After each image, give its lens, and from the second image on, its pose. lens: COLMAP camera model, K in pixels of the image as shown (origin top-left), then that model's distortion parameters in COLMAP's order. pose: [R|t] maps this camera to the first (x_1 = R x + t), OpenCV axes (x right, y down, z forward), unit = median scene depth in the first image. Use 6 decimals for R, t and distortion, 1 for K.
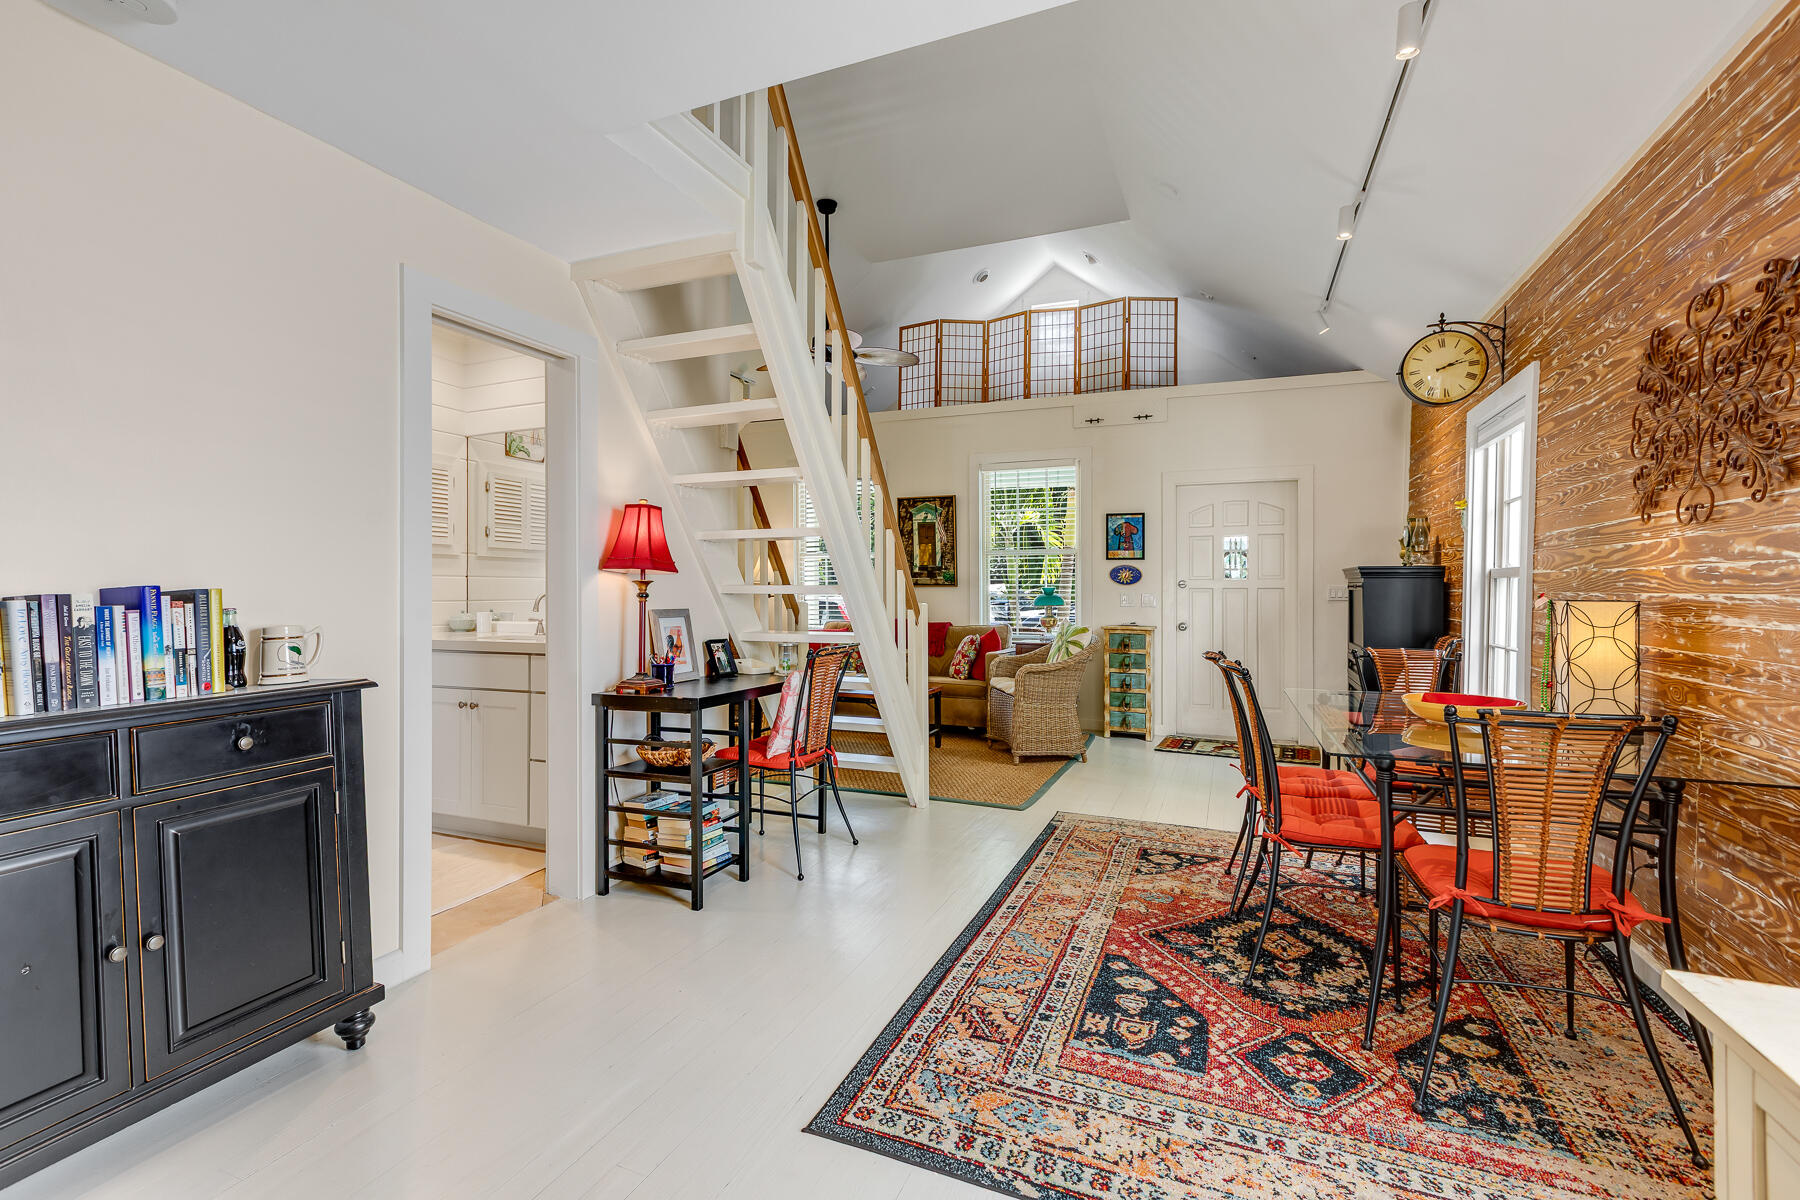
lens RADIAL K [[811.7, 0, 892.3], [0, 811.7, 586.2], [0, 0, 1]] dist [0.004754, 0.000182]
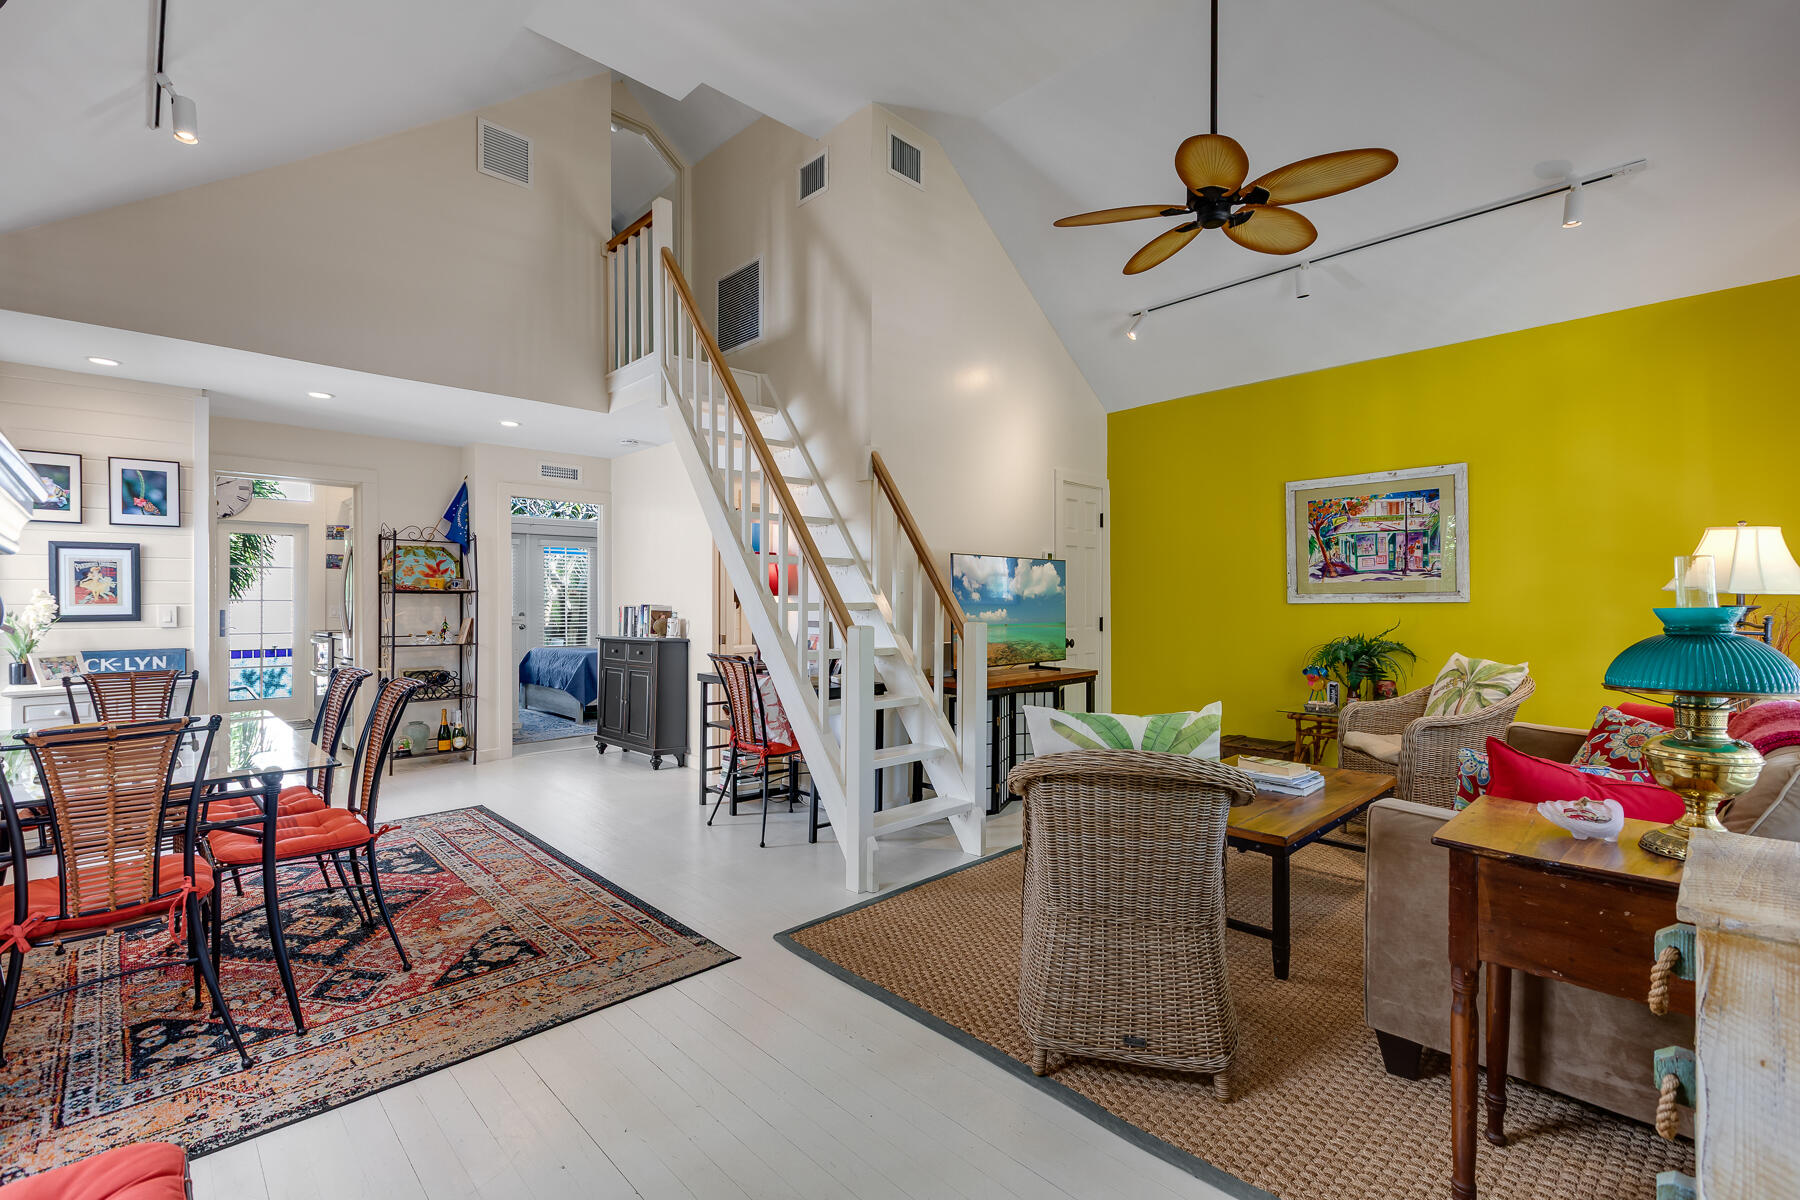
lens RADIAL K [[791.4, 0, 891.9], [0, 791.4, 604.2], [0, 0, 1]] dist [-0.002803, -0.000560]
pose [[-0.398028, 0.004409, -0.917363, 1.203392], [0.005437, 0.999982, 0.002447, -0.003188], [0.917357, -0.004013, -0.398045, 2.252055]]
